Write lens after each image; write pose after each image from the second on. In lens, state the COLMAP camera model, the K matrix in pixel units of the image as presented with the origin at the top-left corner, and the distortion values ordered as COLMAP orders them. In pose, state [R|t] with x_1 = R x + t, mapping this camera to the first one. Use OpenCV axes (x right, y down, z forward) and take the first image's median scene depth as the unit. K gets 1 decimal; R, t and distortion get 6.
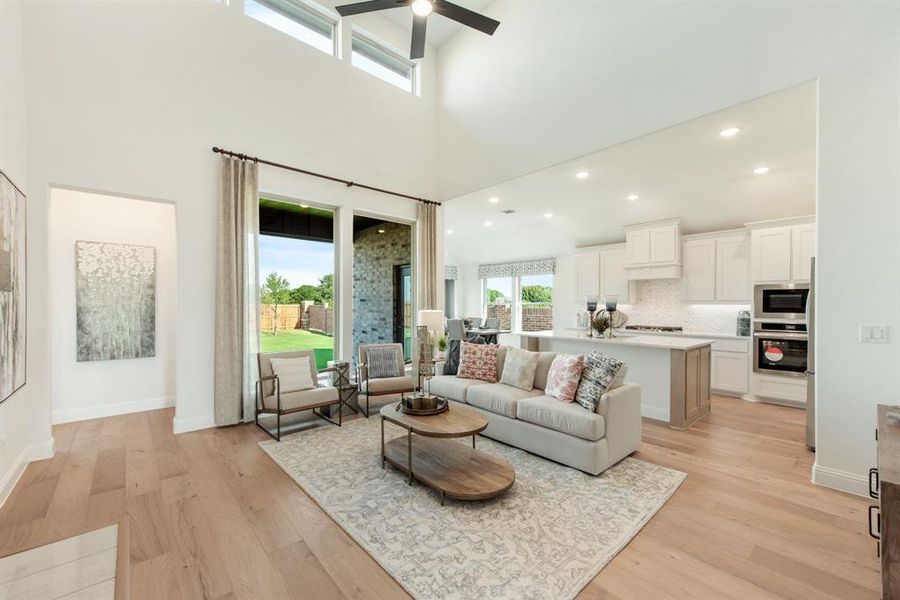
lens RADIAL K [[362.4, 0, 448.5], [0, 362.4, 308.5], [0, 0, 1]] dist [0.010686, -0.001267]
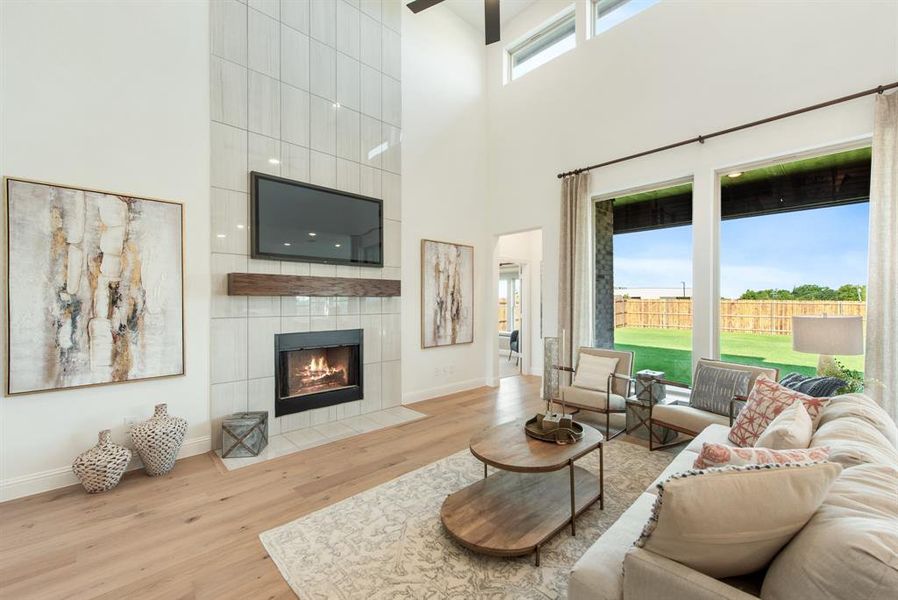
lens RADIAL K [[361.6, 0, 445.6], [0, 361.6, 305.6], [0, 0, 1]] dist [0.010686, -0.001267]
pose [[0.028025, 0.009663, -0.999560, 0.456163], [-0.011433, 0.999891, 0.009346, -0.006016], [0.999542, 0.011166, 0.028133, 0.463786]]
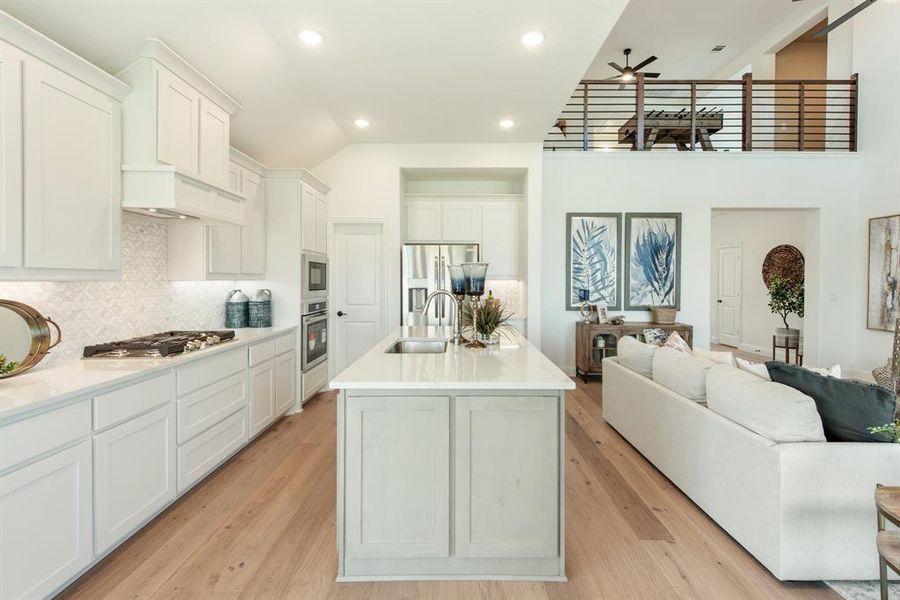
lens RADIAL K [[406.1, 0, 459.2], [0, 406.1, 284.9], [0, 0, 1]] dist [0.015380, -0.002561]
pose [[-0.753838, -0.013495, 0.656922, 0.047055], [0.003283, 0.999699, 0.024304, -0.021444], [-0.657052, 0.020478, -0.753567, 1.443536]]
